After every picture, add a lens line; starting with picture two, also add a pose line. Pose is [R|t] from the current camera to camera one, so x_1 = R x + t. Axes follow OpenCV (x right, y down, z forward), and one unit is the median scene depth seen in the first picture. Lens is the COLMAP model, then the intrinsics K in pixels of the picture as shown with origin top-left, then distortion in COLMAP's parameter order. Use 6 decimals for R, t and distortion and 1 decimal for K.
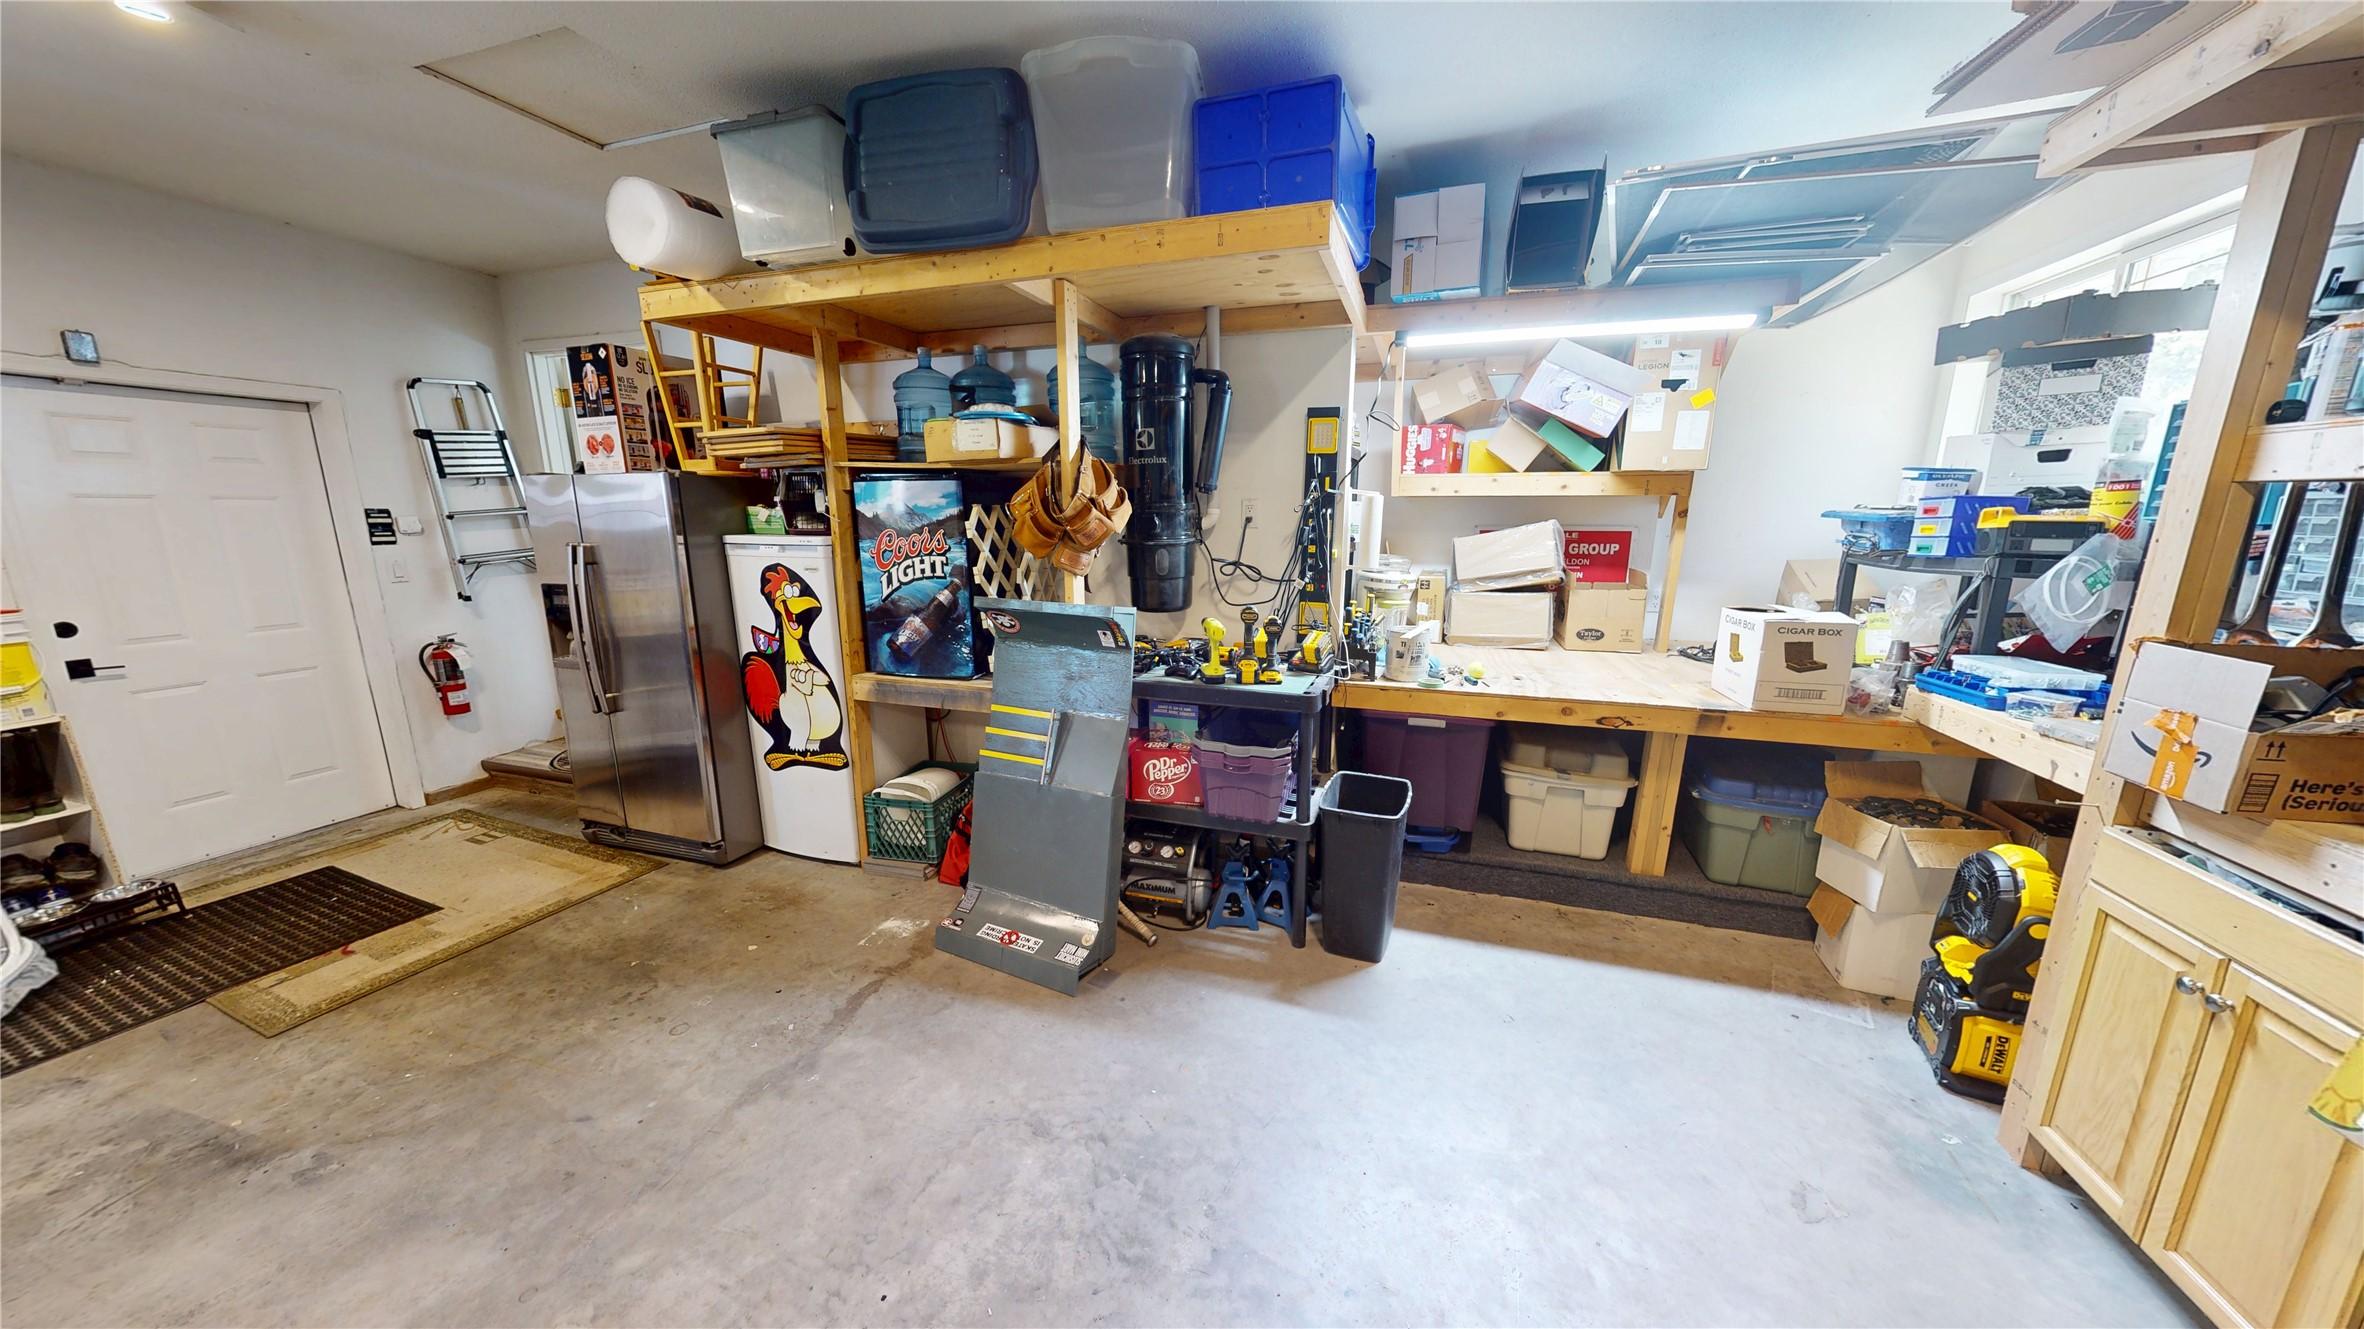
lens RADIAL K [[751.1, 0, 1181.3], [0, 751.1, 666.1], [0, 0, 1]] dist [0.000056, -0.000005]
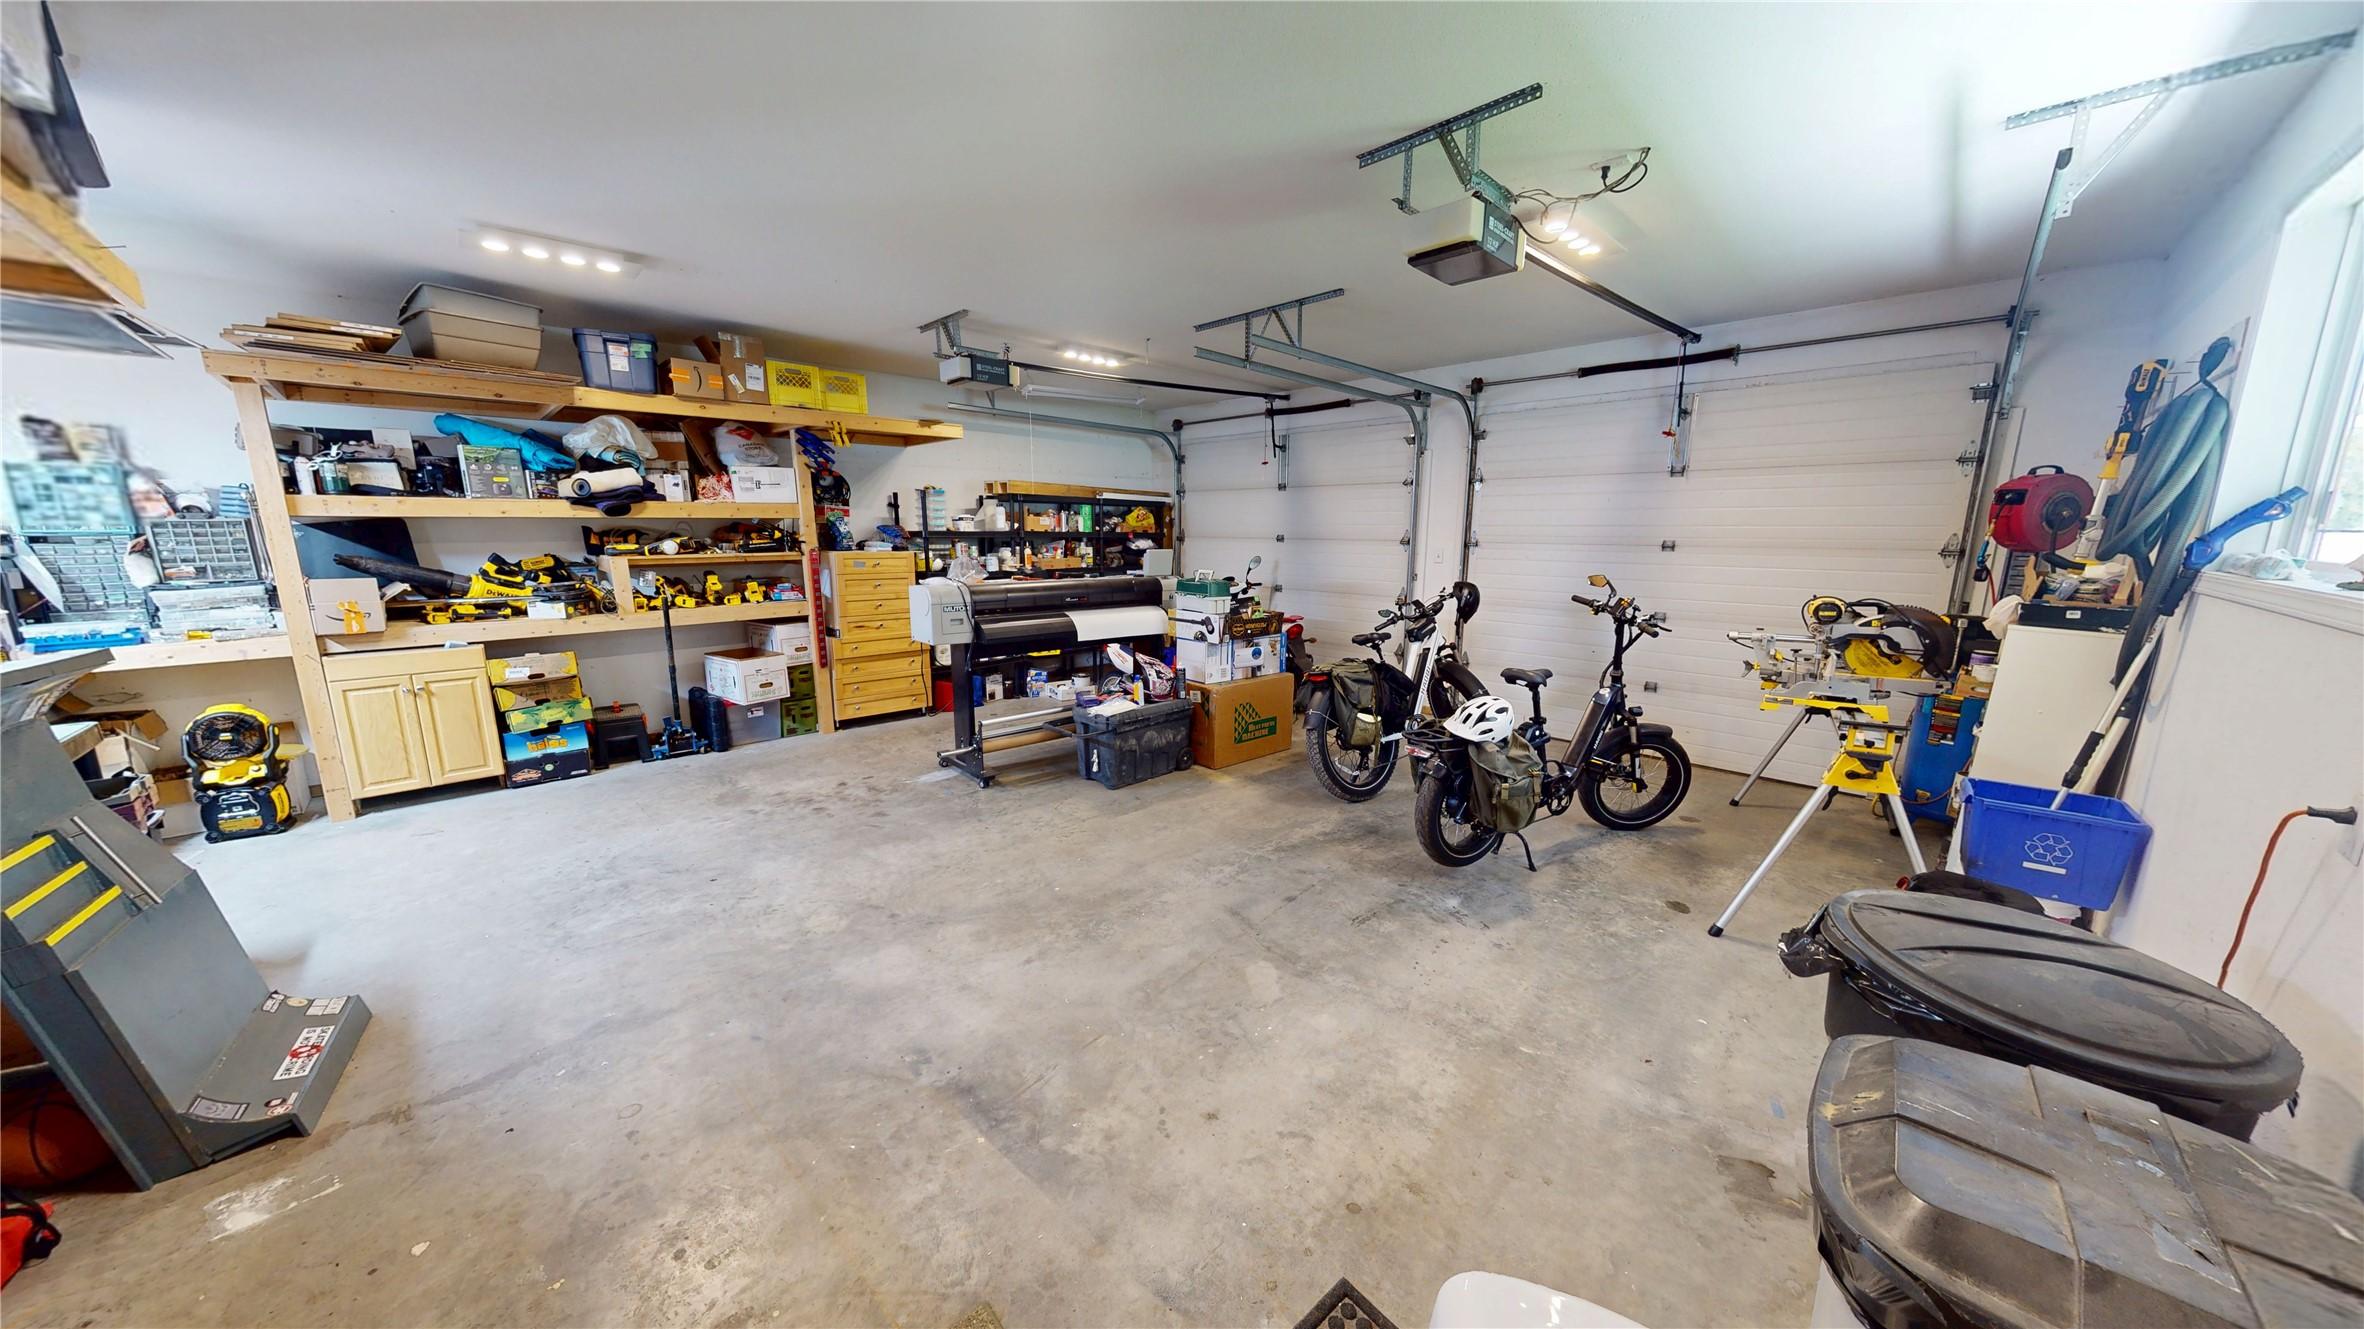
lens RADIAL K [[751.1, 0, 1181.4], [0, 751.1, 665.8], [0, 0, 1]] dist [0.000056, -0.000005]
pose [[-0.892909, -0.085336, 0.442076, -2.102166], [0.090730, 0.927627, 0.362322, -0.355132], [-0.441000, 0.363630, -0.820544, 1.642801]]
